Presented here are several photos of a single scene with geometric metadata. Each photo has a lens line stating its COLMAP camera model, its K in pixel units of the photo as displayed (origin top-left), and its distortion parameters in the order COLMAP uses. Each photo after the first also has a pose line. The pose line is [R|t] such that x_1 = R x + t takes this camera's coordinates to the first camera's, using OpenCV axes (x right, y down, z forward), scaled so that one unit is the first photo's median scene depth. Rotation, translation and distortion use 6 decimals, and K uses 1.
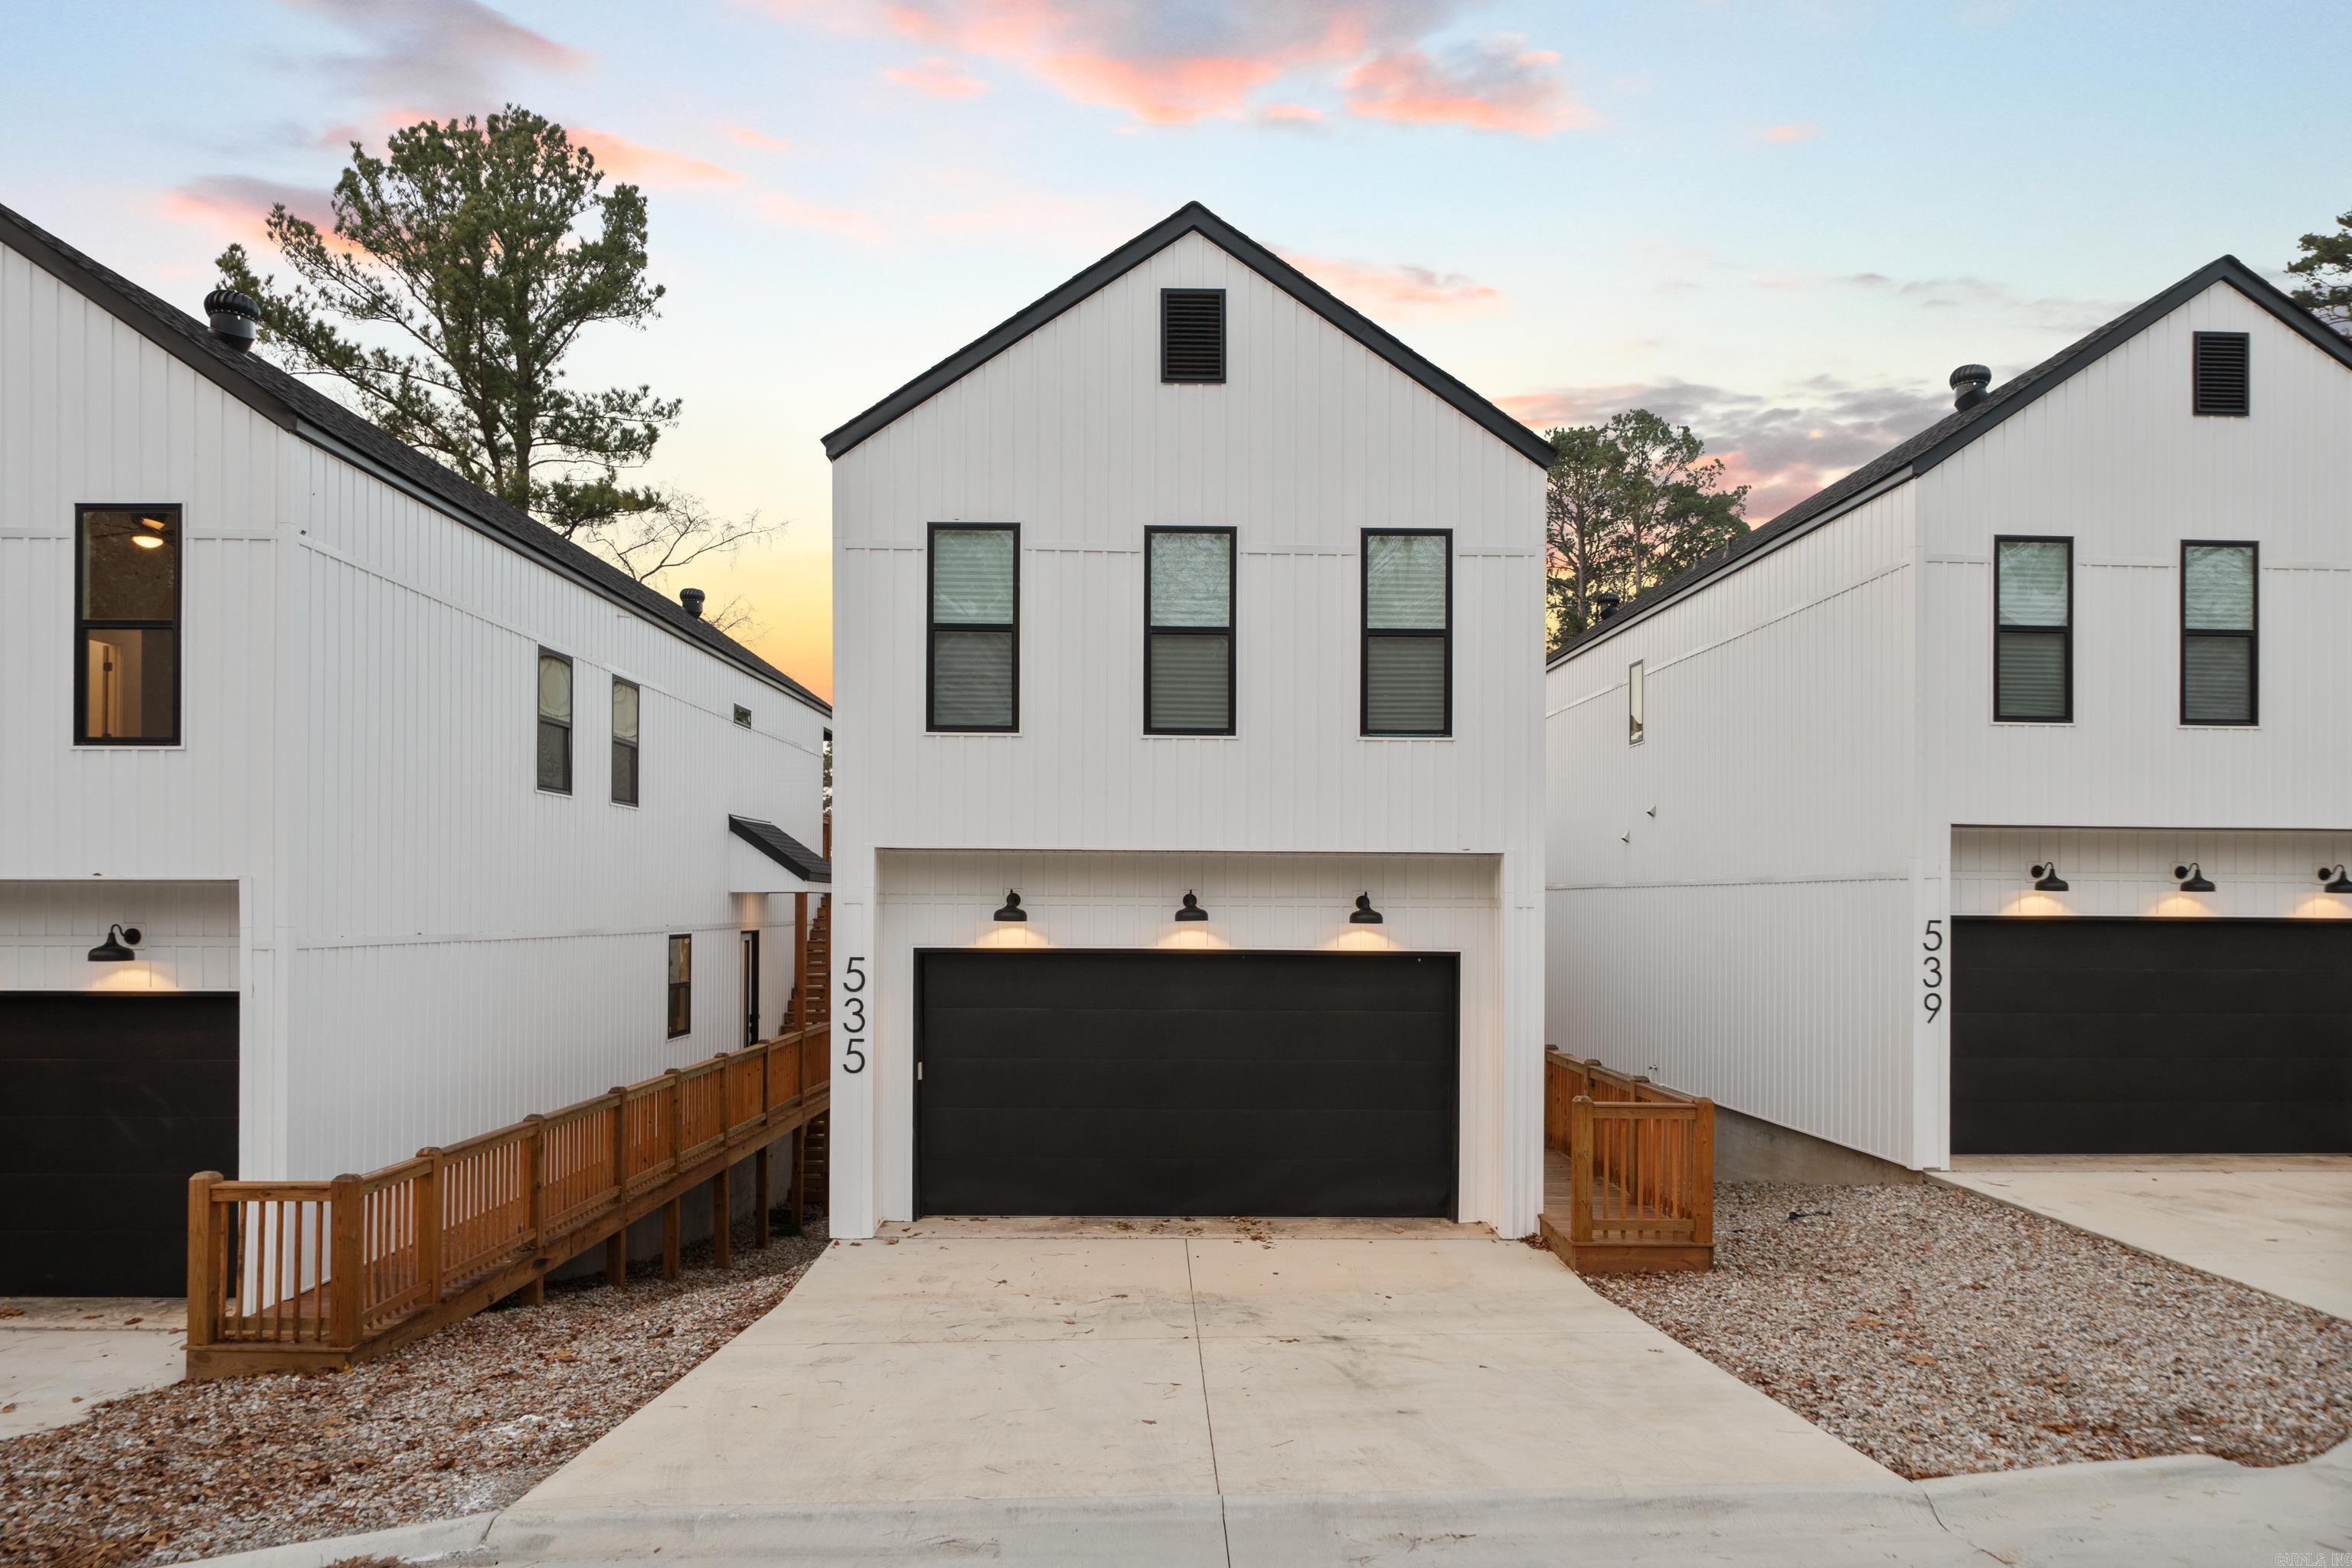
lens RADIAL K [[1536.0, 0, 1150.7], [0, 1536.0, 903.6], [0, 0, 1]] dist [0.003507, -0.001420]
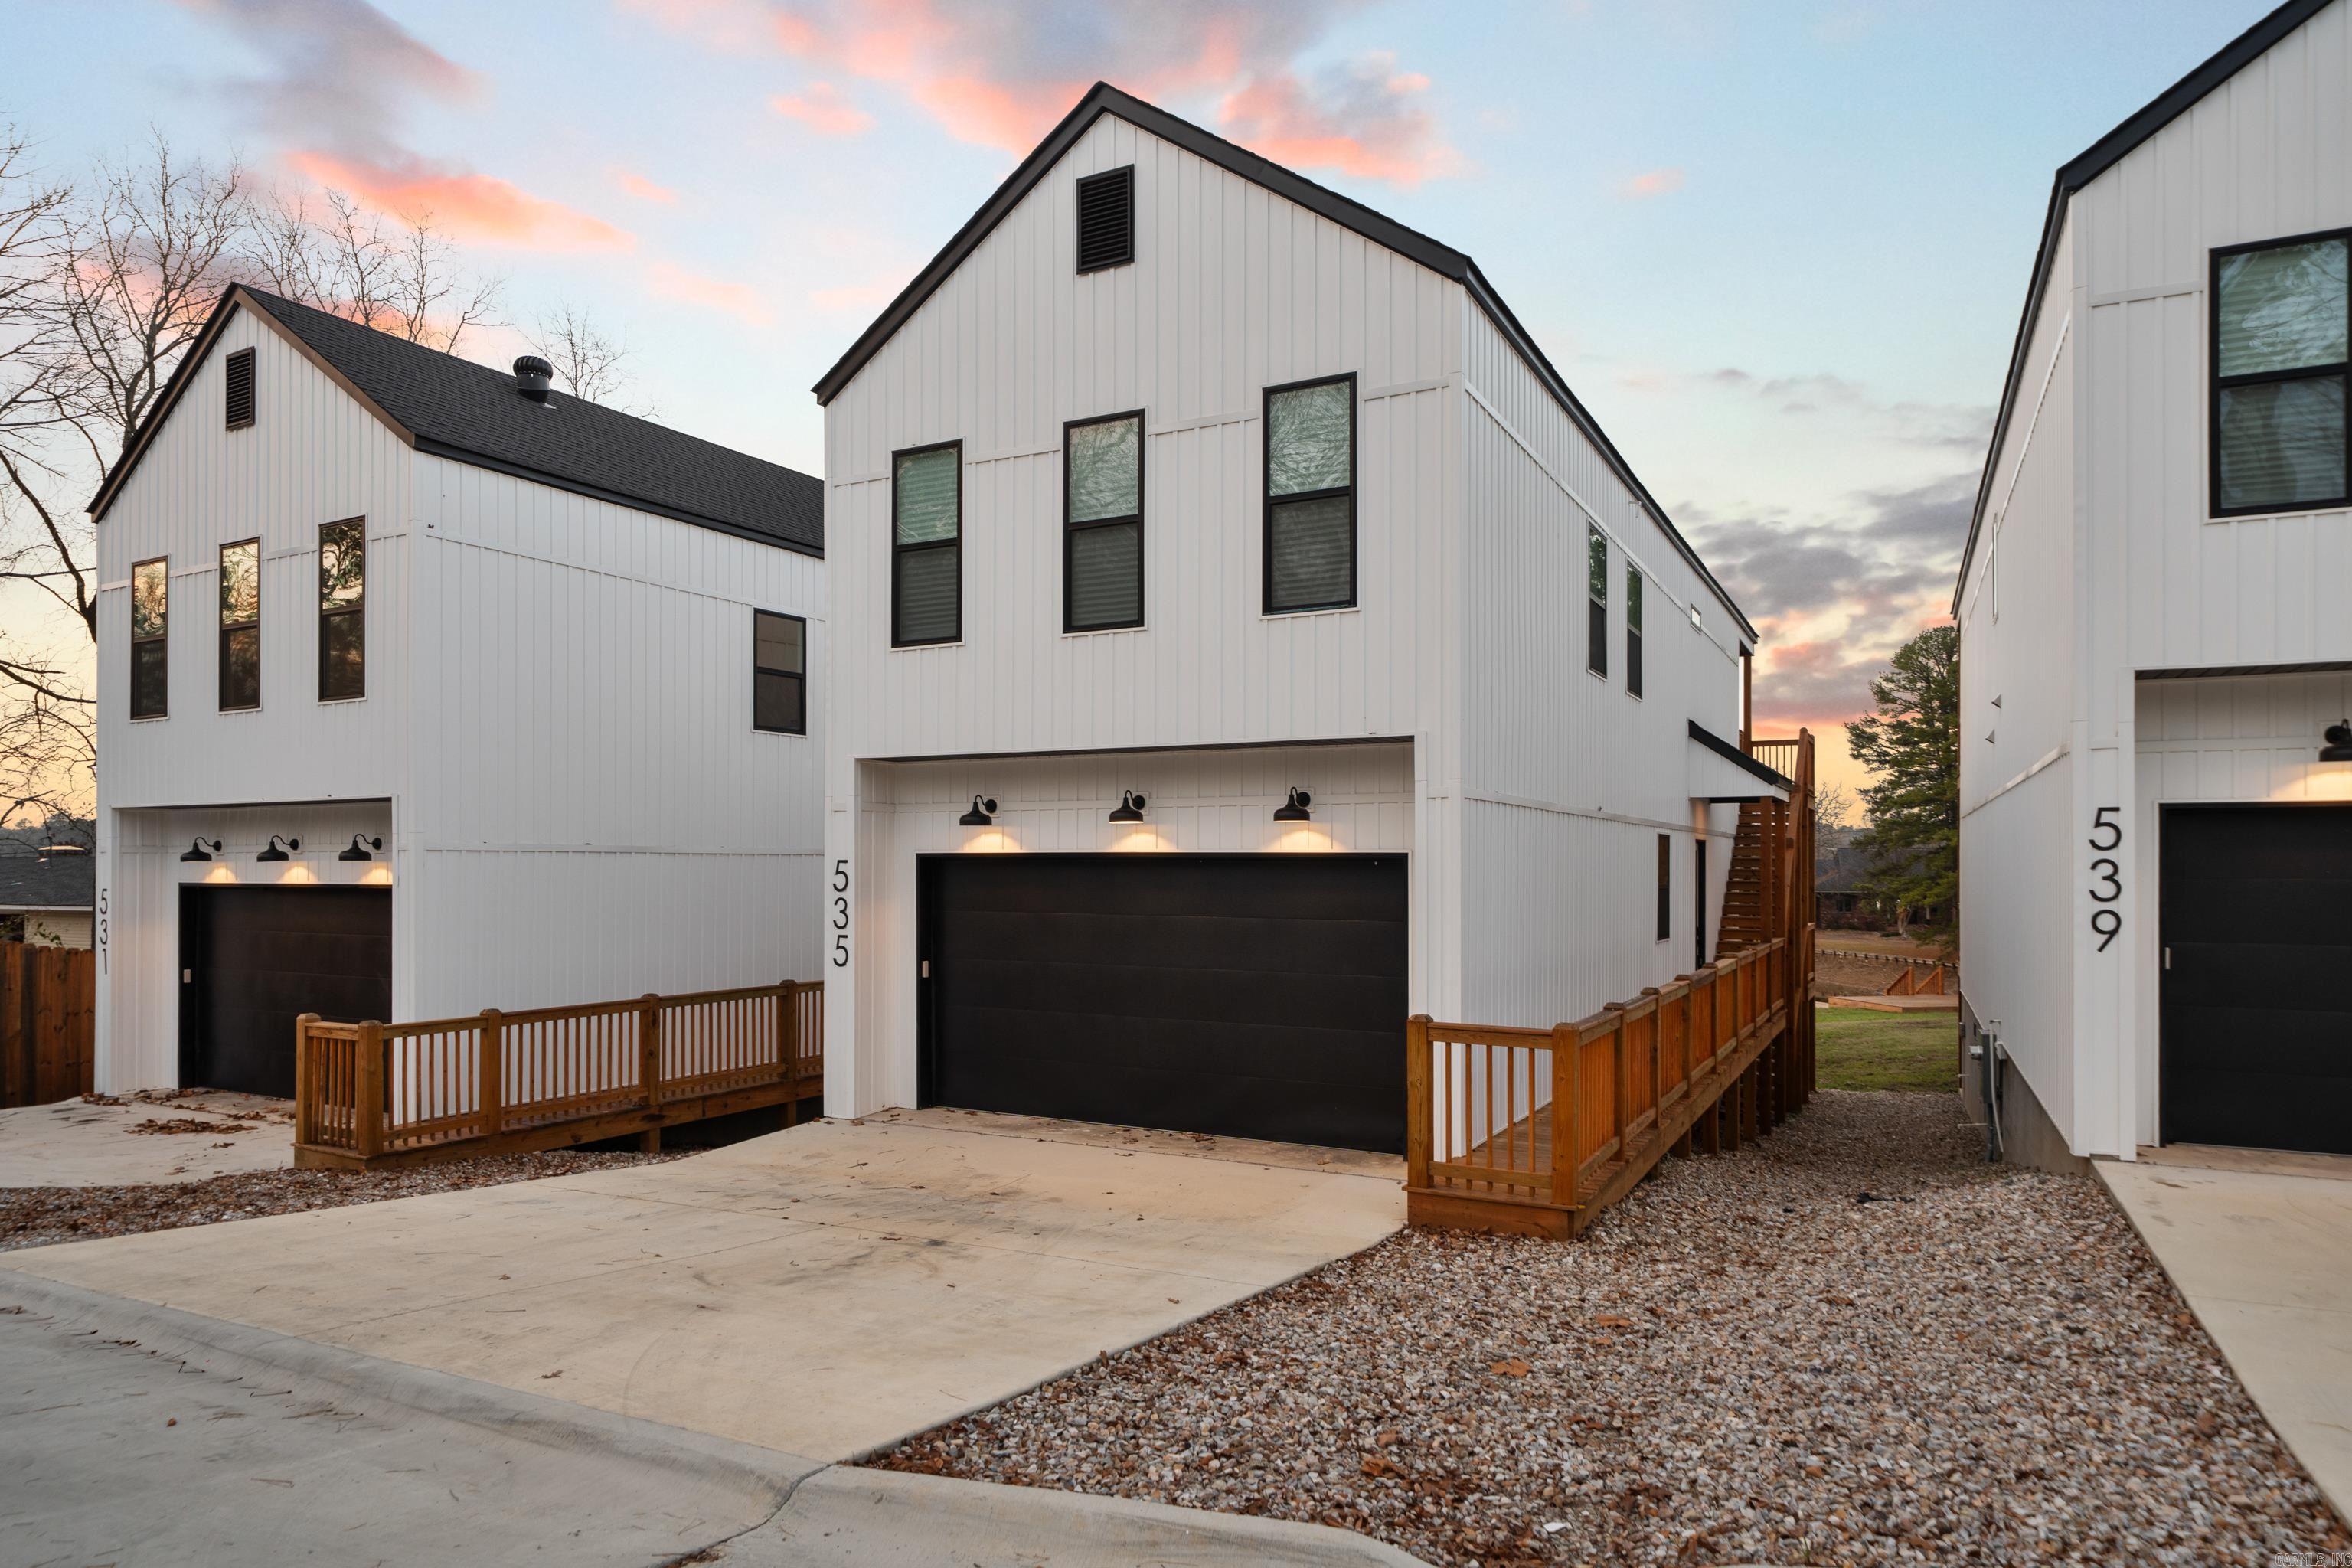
lens RADIAL K [[1412.5, 0, 1152.8], [0, 1412.5, 860.0], [0, 0, 1]] dist [0.001317, 0.001081]
pose [[0.873463, -0.005038, -0.486864, 0.487958], [0.003677, 0.999986, -0.003750, 0.039633], [0.486876, 0.001485, 0.873470, 0.232765]]
